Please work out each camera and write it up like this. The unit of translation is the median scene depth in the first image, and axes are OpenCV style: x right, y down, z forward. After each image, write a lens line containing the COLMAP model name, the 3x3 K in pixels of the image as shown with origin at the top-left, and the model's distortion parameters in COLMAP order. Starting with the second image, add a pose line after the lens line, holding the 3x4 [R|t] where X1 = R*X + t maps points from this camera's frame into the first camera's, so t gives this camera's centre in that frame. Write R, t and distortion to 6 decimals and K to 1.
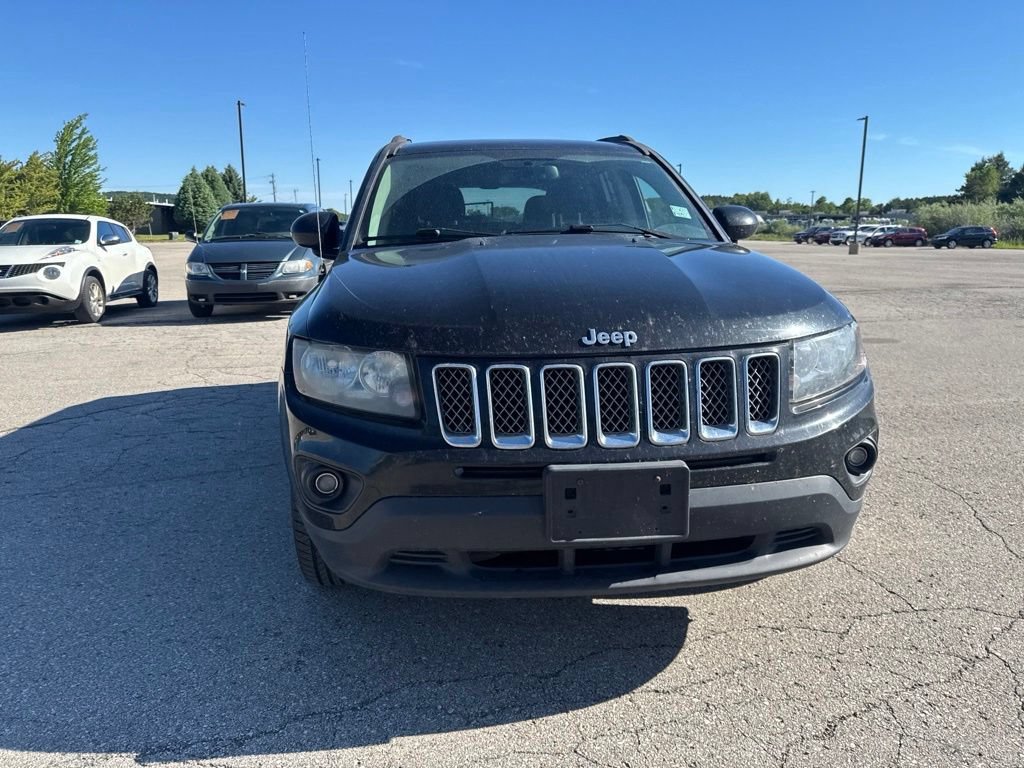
lens RADIAL K [[733.6, 0, 511.2], [0, 733.6, 377.9], [0, 0, 1]] dist [0.004727, -0.008321]
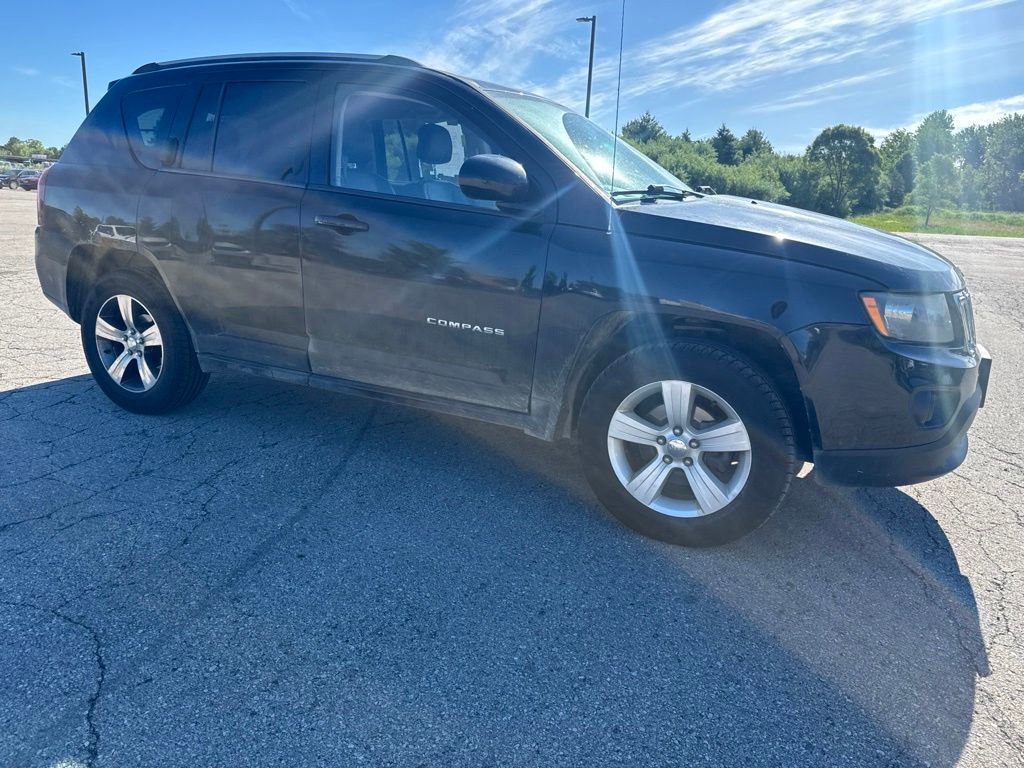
lens RADIAL K [[733.6, 0, 511.2], [0, 733.6, 377.9], [0, 0, 1]] dist [0.004727, -0.008321]
pose [[0.520758, -0.178158, 0.834908, -1.450792], [0.121443, 0.983496, 0.134117, -0.134206], [-0.845022, 0.031551, 0.533799, 0.836366]]
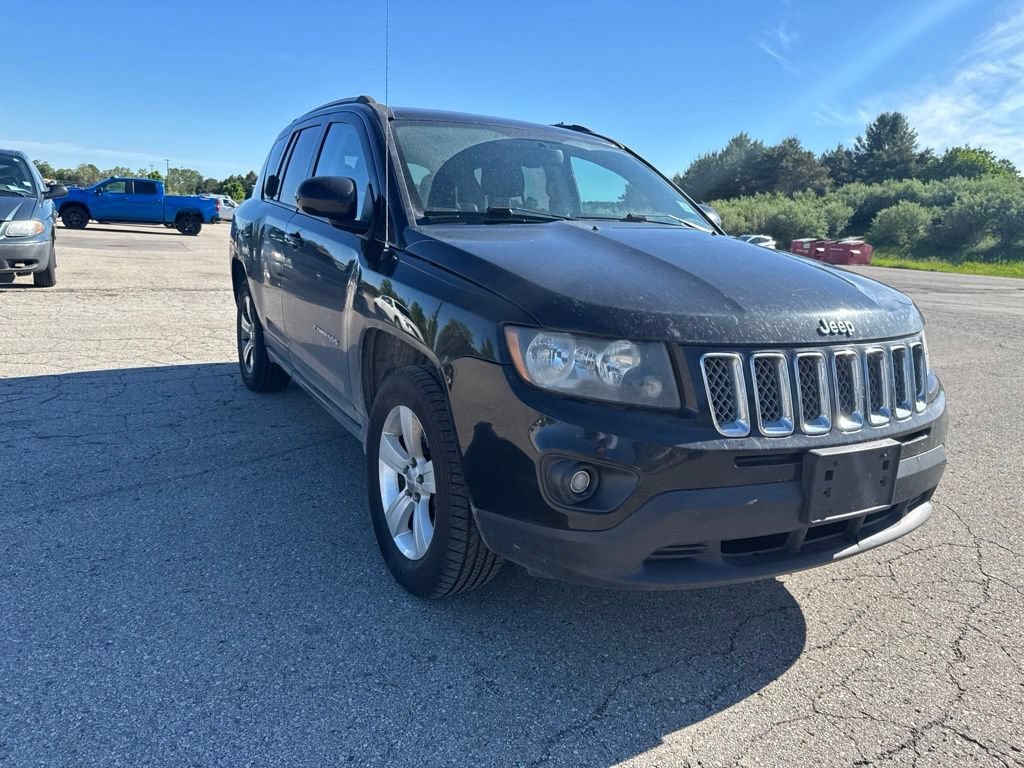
lens RADIAL K [[733.6, 0, 511.2], [0, 733.6, 377.9], [0, 0, 1]] dist [0.004727, -0.008321]
pose [[0.915725, -0.019615, 0.401327, -0.628618], [0.009814, 0.999602, 0.026465, -0.012418], [-0.401686, -0.020296, 0.915553, 0.171441]]
